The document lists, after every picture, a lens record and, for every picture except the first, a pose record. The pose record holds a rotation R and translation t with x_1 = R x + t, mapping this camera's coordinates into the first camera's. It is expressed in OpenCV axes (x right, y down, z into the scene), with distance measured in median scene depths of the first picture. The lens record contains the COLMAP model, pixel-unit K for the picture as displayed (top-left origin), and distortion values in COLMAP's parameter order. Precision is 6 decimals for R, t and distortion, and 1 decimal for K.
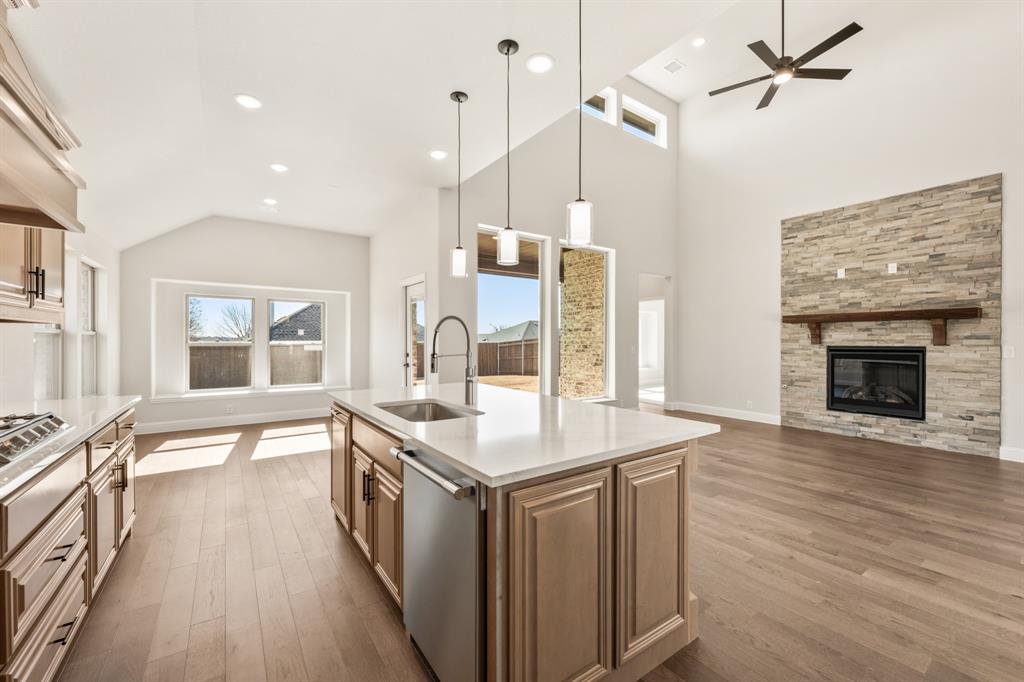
lens RADIAL K [[409.5, 0, 511.8], [0, 409.5, 345.7], [0, 0, 1]] dist [0.003223, -0.000685]
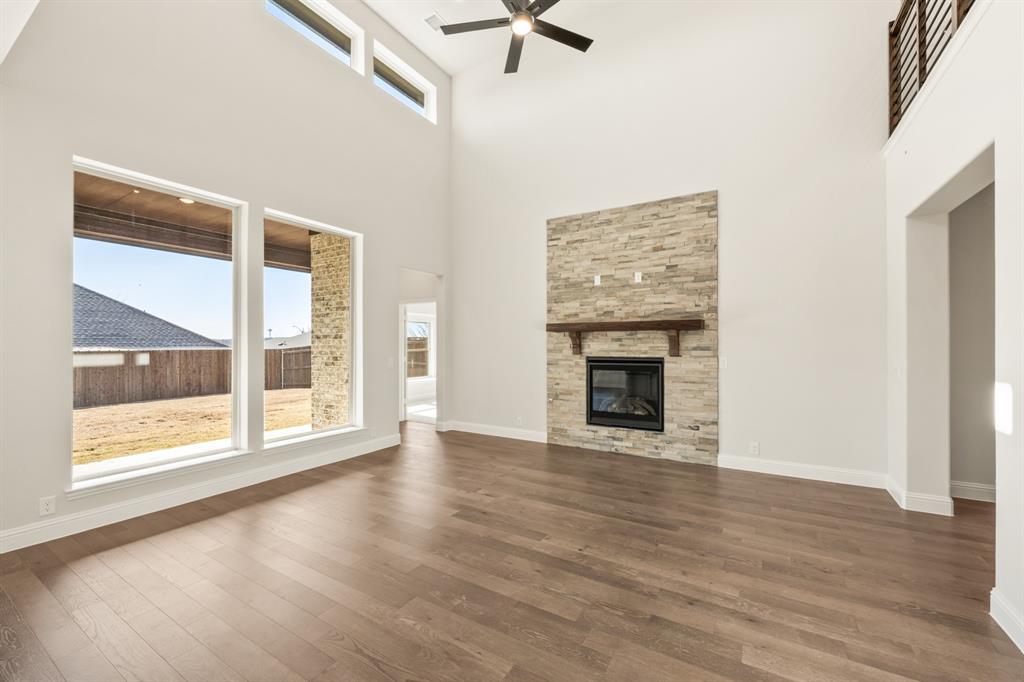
lens RADIAL K [[409.5, 0, 518.1], [0, 409.5, 348.9], [0, 0, 1]] dist [0.003223, -0.000685]
pose [[0.911860, -0.008073, 0.410422, 0.239317], [0.007990, 0.999966, 0.001917, -0.019818], [-0.410423, 0.001531, 0.911894, 0.205769]]
